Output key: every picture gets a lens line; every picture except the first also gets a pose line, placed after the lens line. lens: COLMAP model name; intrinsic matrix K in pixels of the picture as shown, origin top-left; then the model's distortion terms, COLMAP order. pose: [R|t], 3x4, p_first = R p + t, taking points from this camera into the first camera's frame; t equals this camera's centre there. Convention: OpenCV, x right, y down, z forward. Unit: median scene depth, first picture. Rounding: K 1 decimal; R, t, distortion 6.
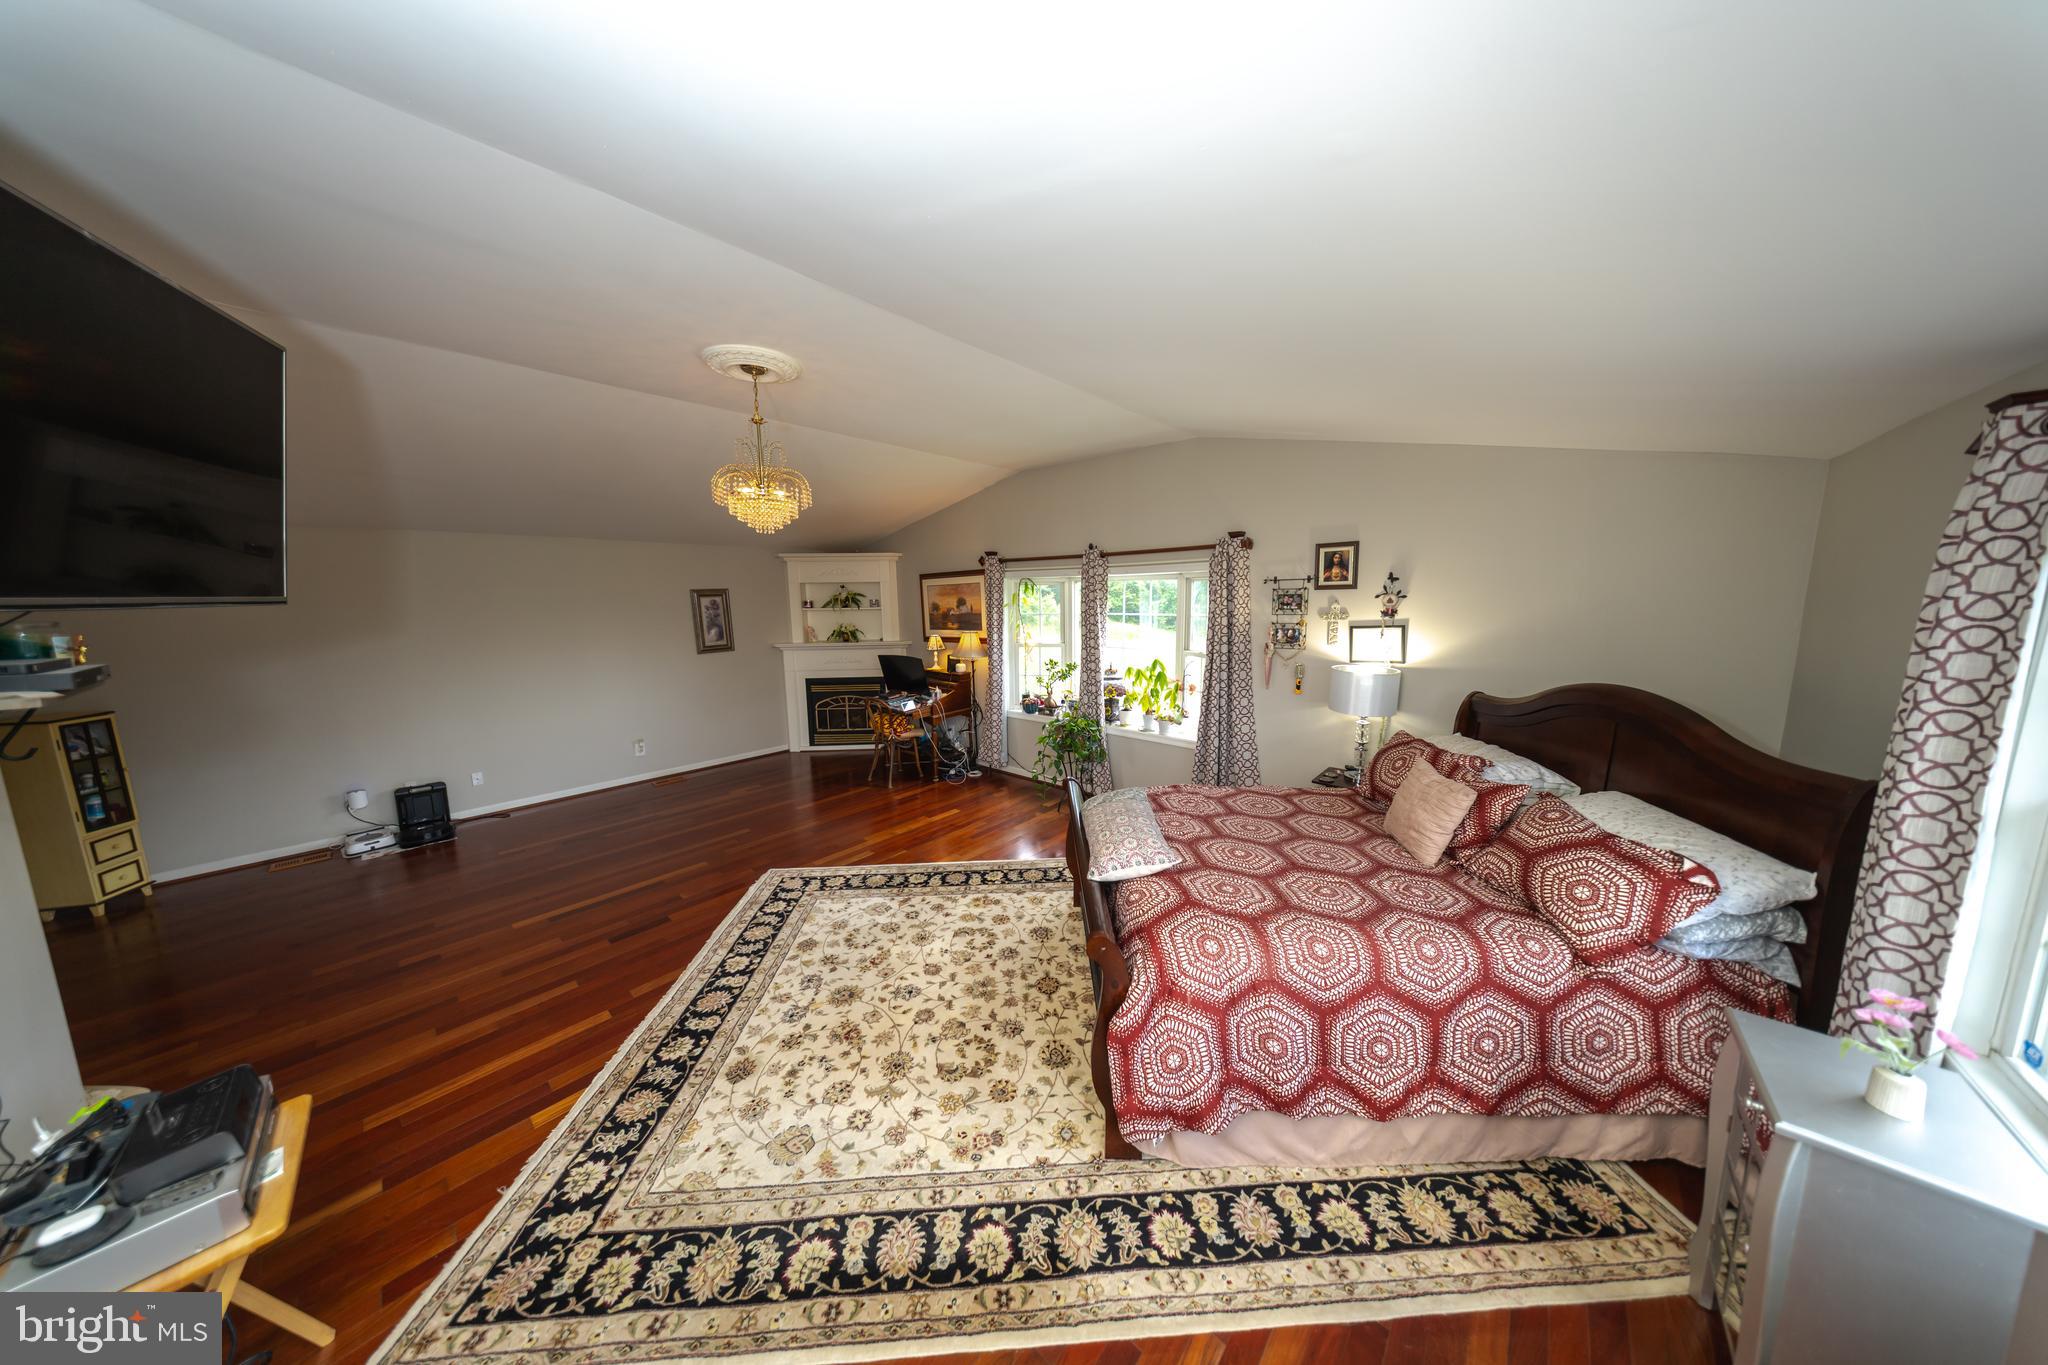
lens RADIAL K [[587.5, 0, 1027.4], [0, 587.5, 676.5], [0, 0, 1]] dist [-0.000178, 0.000108]
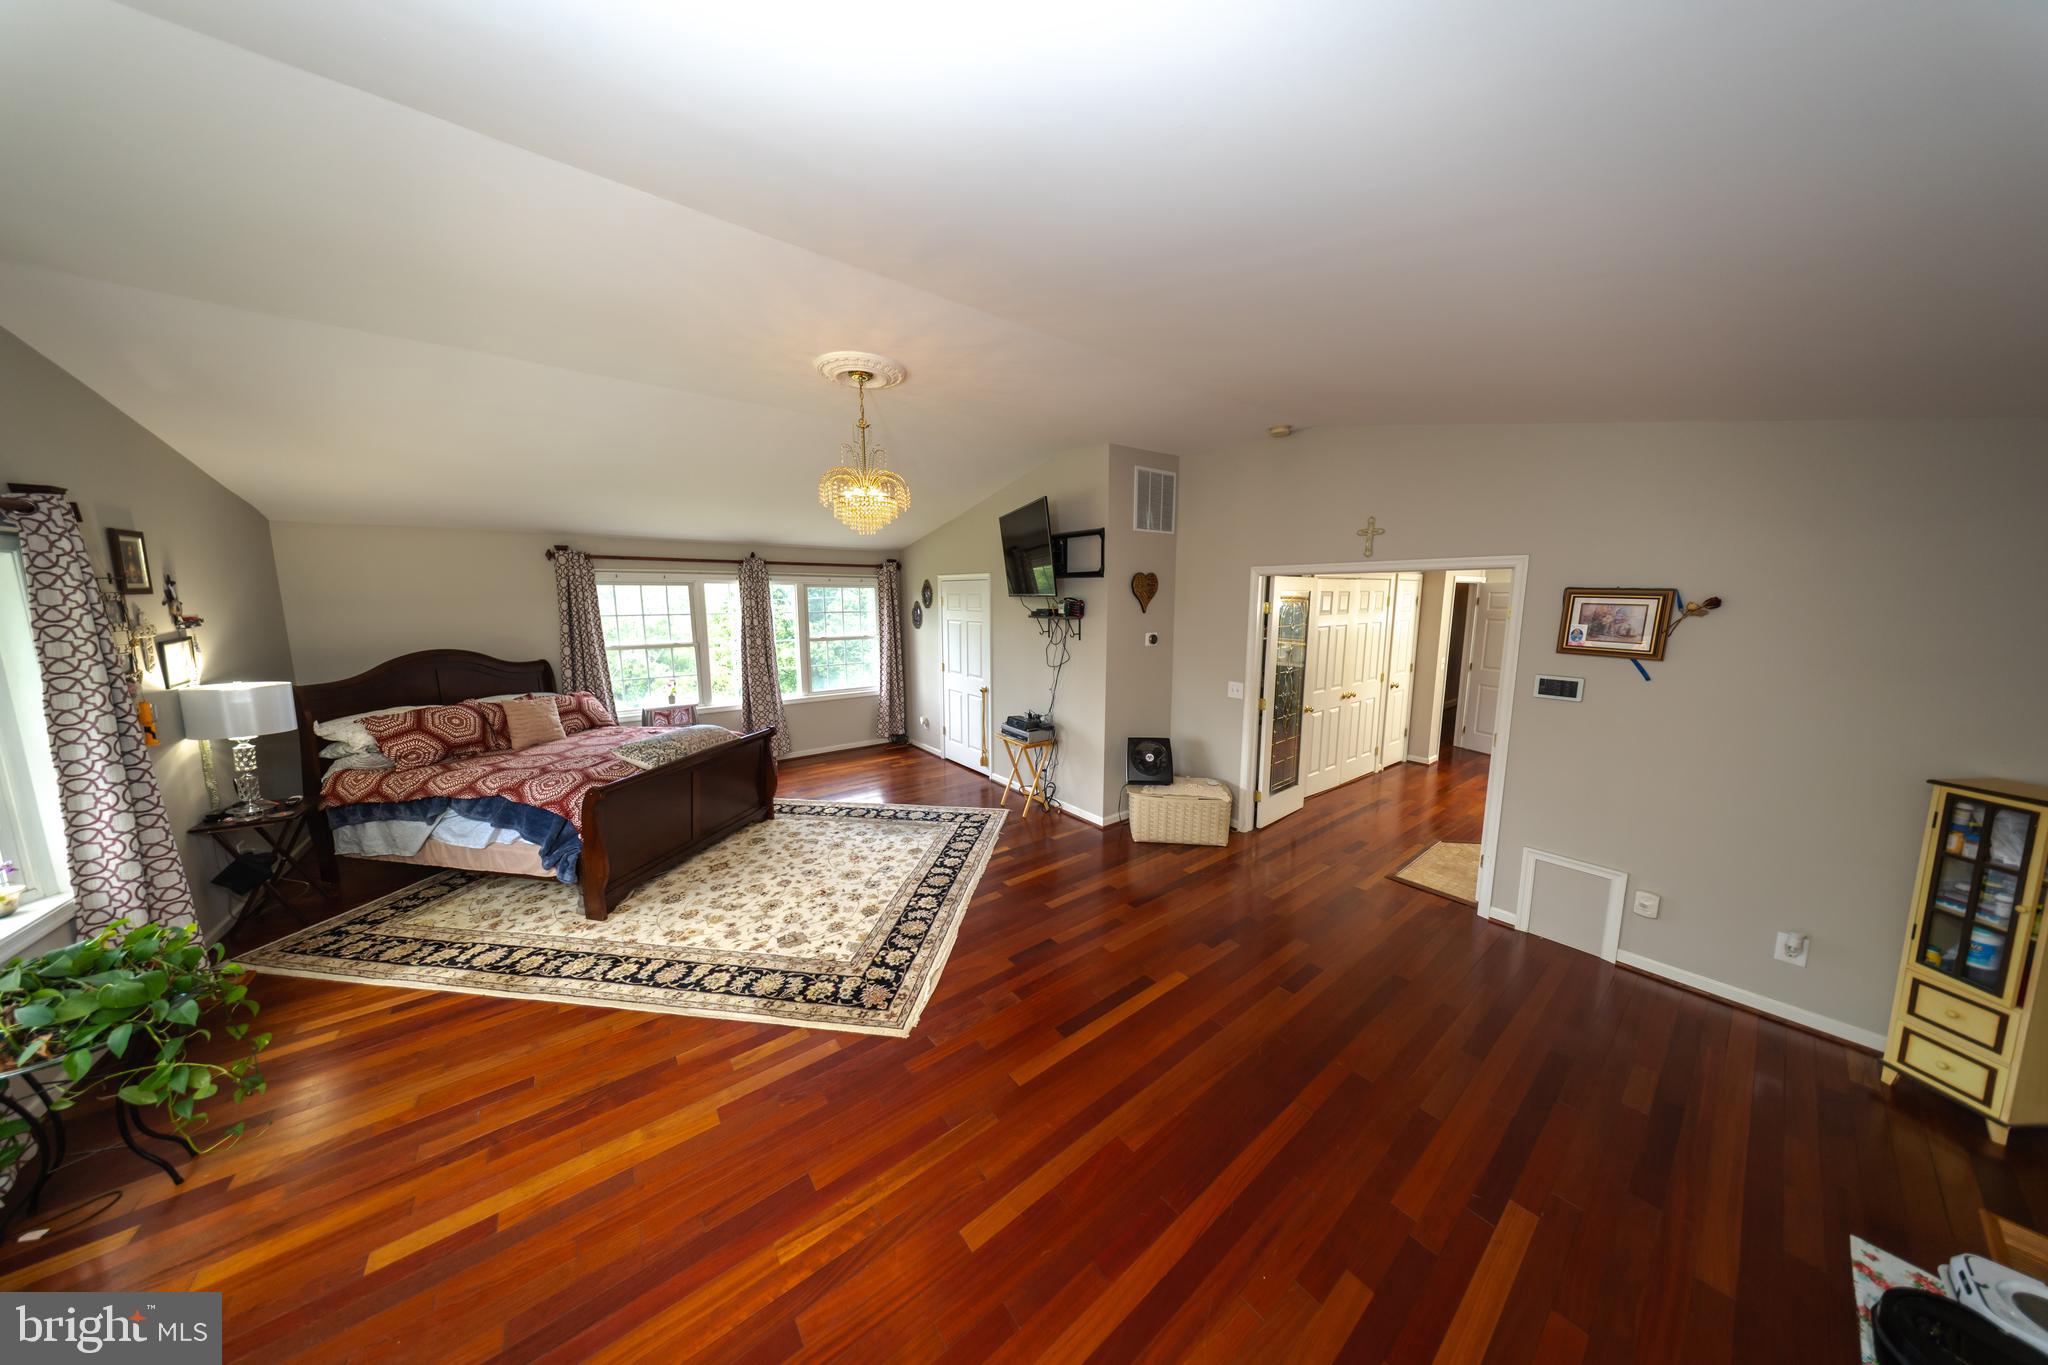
lens RADIAL K [[587.7, 0, 1026.7], [0, 587.7, 675.1], [0, 0, 1]] dist [0.011734, -0.003711]
pose [[-0.982566, -0.017360, 0.185101, -0.723690], [0.034547, 0.961241, 0.273537, -0.222045], [-0.182675, 0.275163, -0.943883, 1.571517]]
